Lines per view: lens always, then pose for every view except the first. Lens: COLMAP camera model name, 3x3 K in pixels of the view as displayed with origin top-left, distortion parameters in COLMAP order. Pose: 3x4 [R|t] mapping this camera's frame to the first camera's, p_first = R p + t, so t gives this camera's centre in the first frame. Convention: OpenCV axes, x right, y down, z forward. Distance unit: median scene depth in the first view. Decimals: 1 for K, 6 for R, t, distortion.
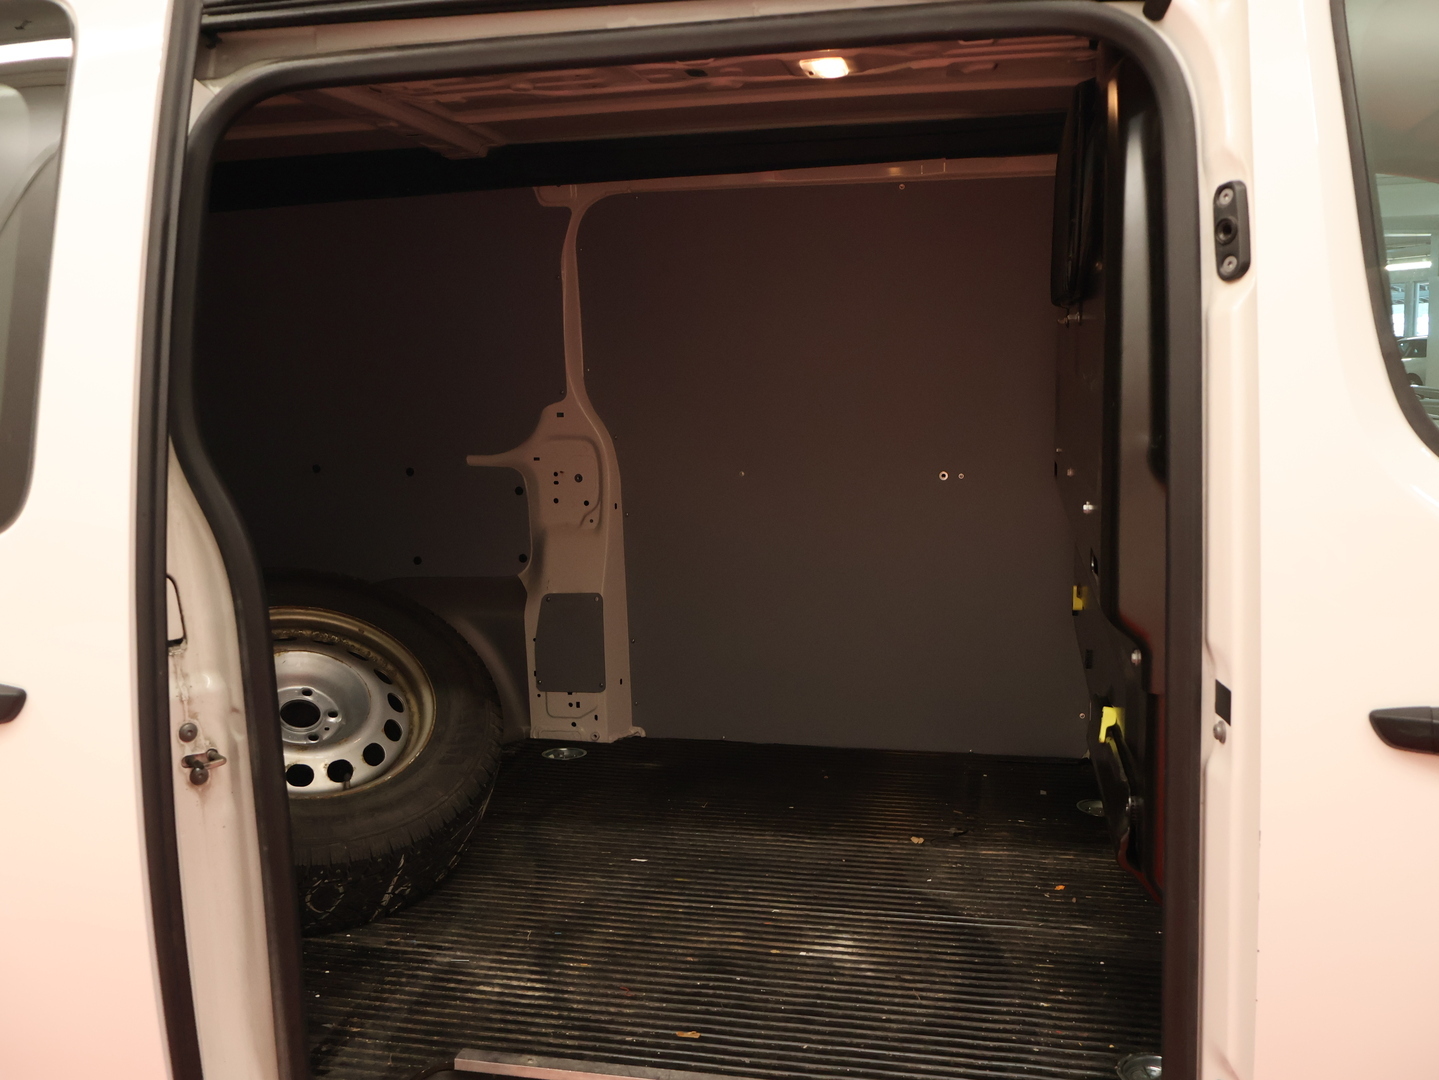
lens RADIAL K [[1380.7, 0, 719.5], [0, 1380.7, 540.0], [0, 0, 1]] dist [-0.002510, 0.001046]
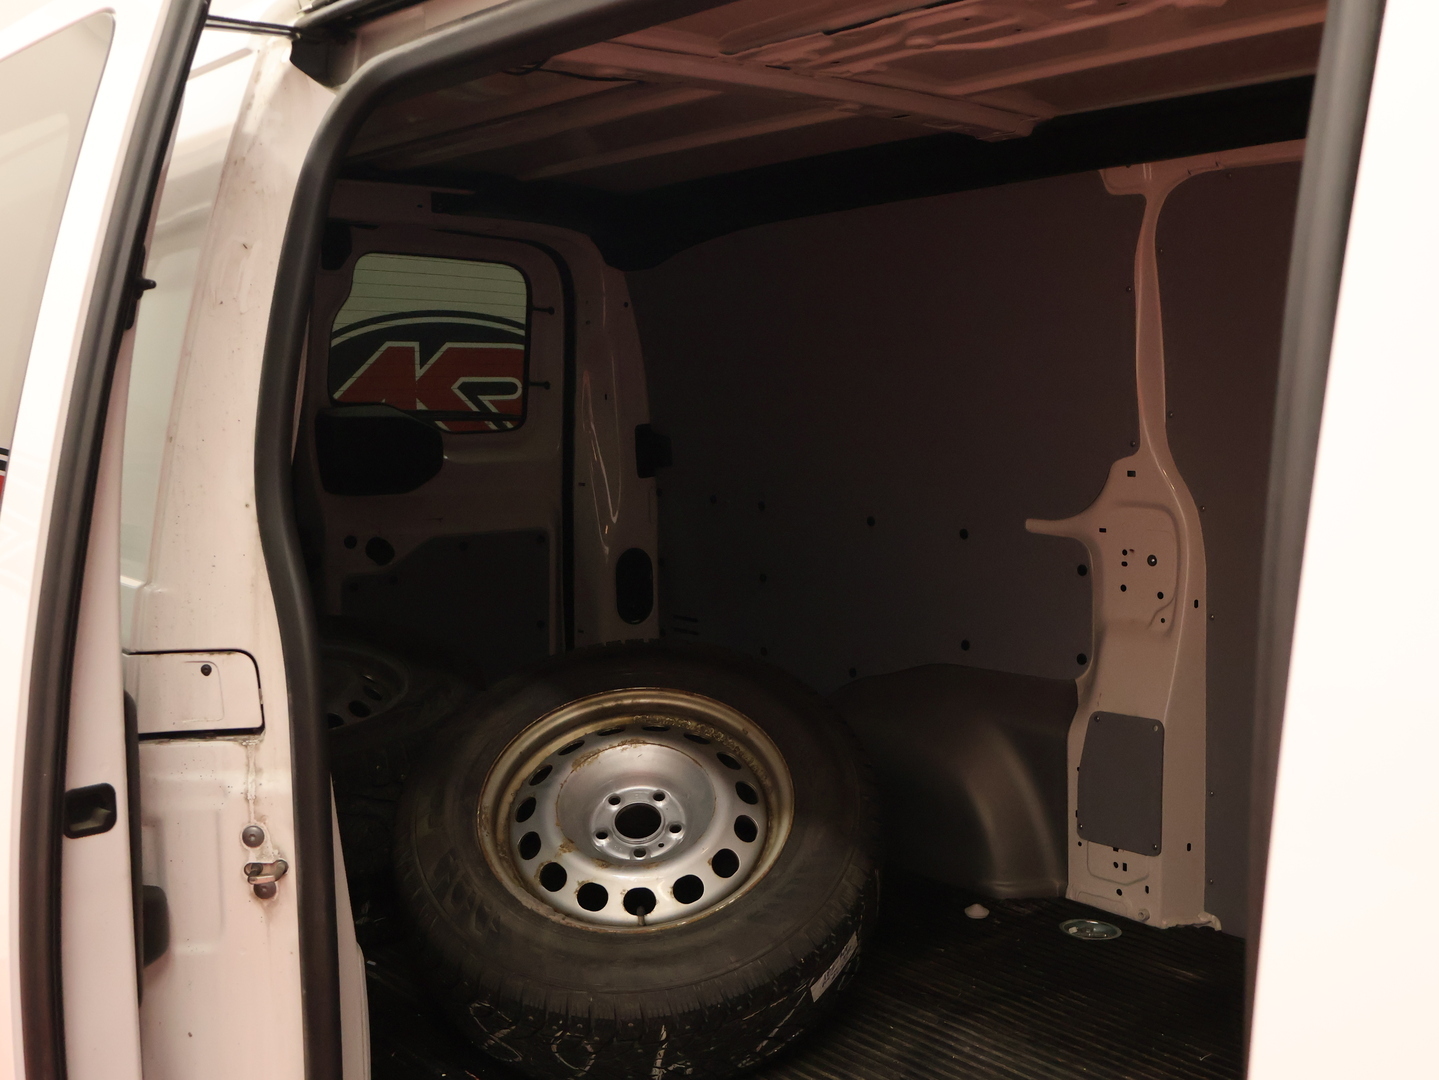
lens RADIAL K [[1562.1, 0, 719.5], [0, 1562.1, 540.0], [0, 0, 1]] dist [0.007646, -0.011748]
pose [[0.789436, 0.077069, -0.608976, 0.232872], [-0.090790, 0.995835, 0.008334, -0.043792], [0.607082, 0.048709, 0.793145, 0.210540]]
